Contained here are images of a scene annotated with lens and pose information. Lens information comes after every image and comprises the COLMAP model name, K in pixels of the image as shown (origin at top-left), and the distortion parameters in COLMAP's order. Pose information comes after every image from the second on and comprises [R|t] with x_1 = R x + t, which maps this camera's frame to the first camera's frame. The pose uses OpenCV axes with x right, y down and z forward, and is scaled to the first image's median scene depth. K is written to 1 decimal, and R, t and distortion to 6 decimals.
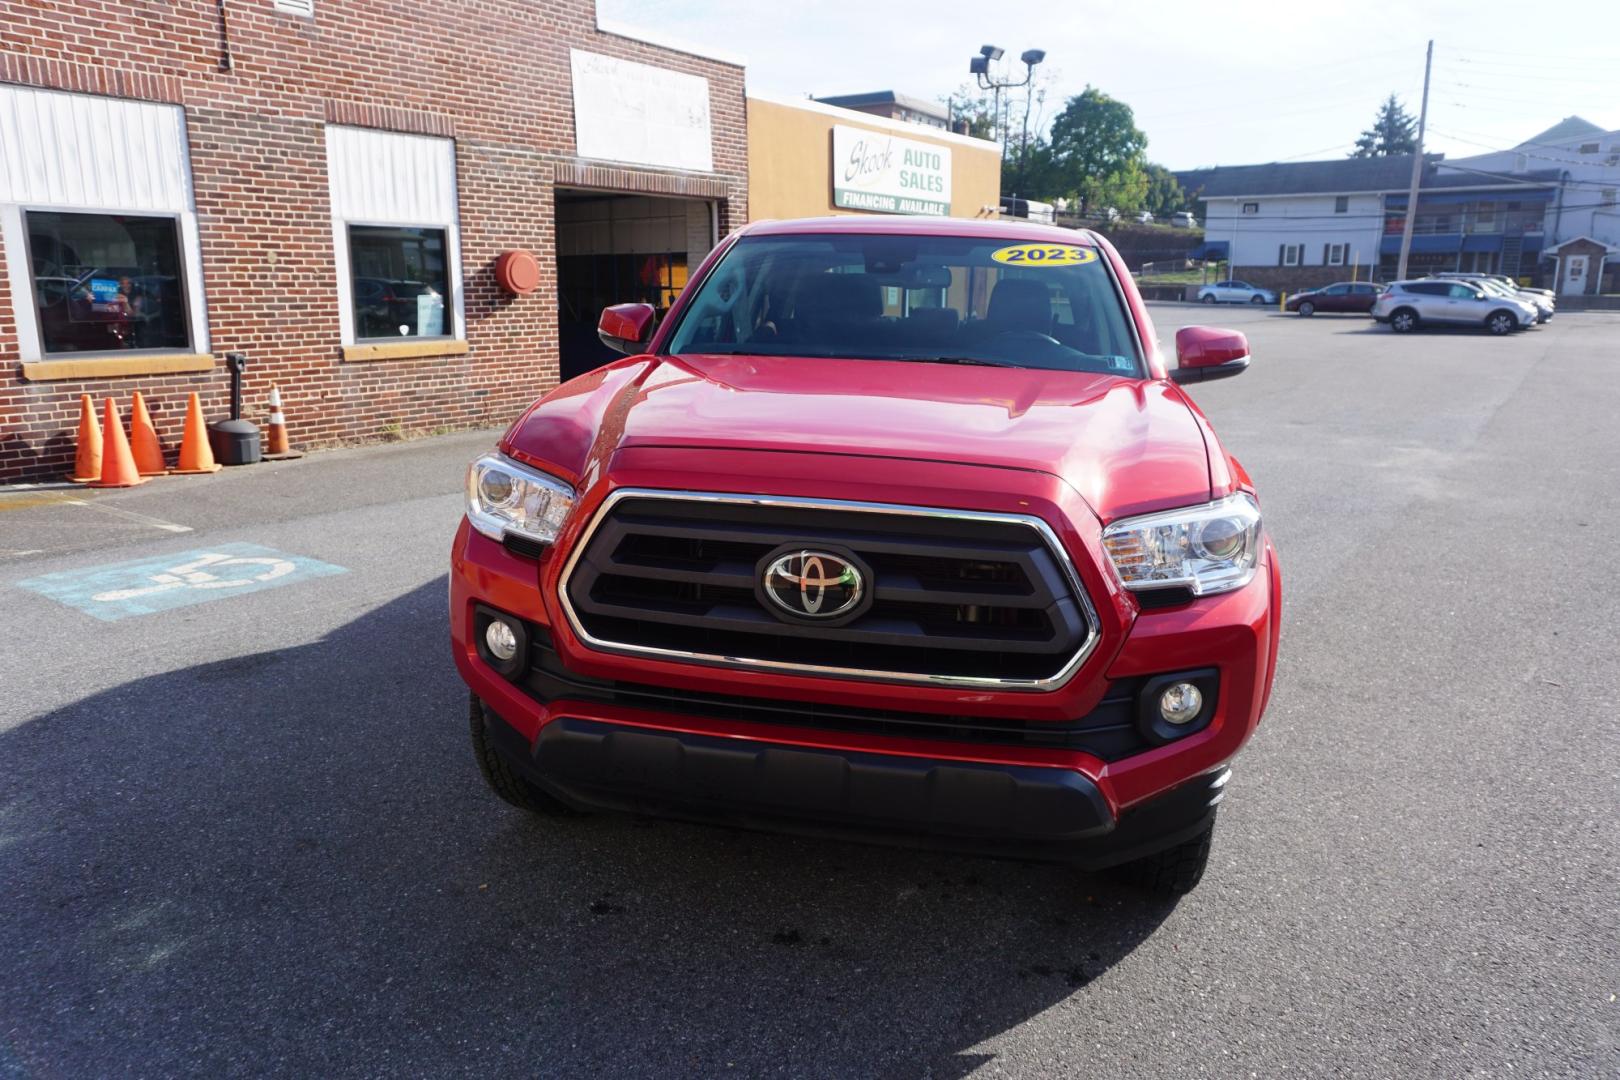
lens RADIAL K [[1087.1, 0, 804.0], [0, 1087.1, 538.6], [0, 0, 1]] dist [-0.047811, 0.035961]
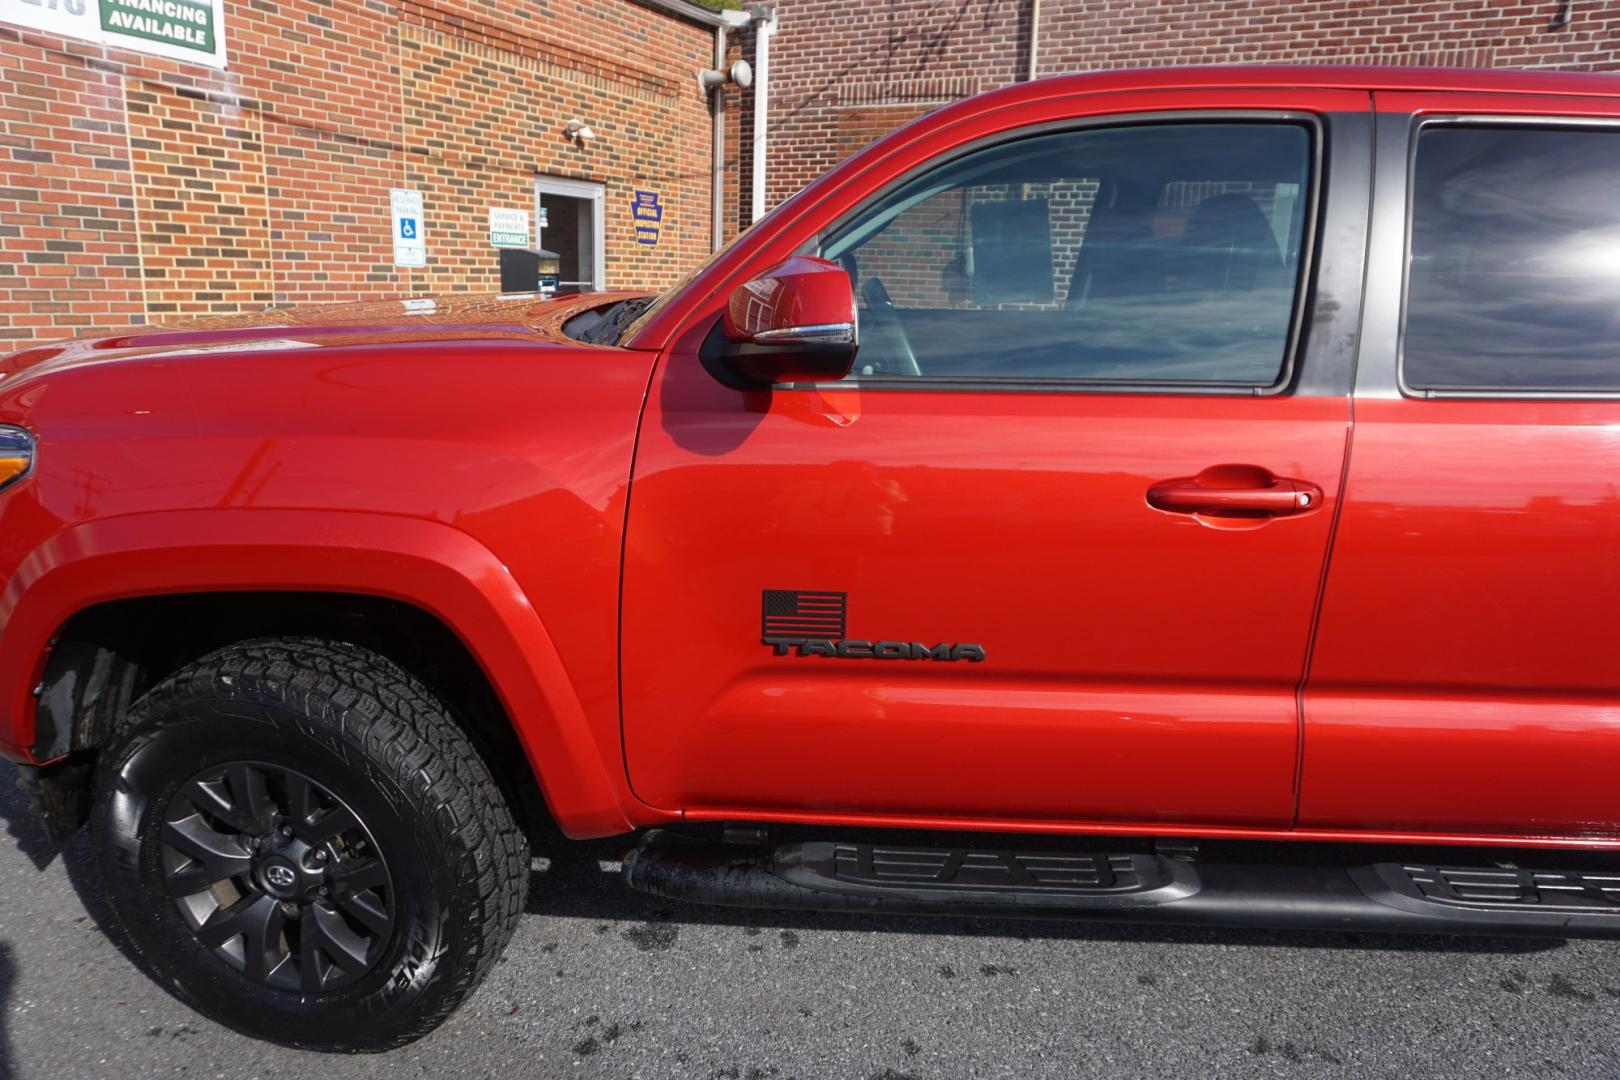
lens RADIAL K [[1087.1, 0, 803.2], [0, 1087.1, 536.5], [0, 0, 1]] dist [-0.047811, 0.035961]
pose [[0.150716, 0.234141, -0.960449, 0.259694], [-0.249830, 0.949032, 0.192153, -0.054605], [0.956488, 0.210988, 0.201530, 0.293996]]
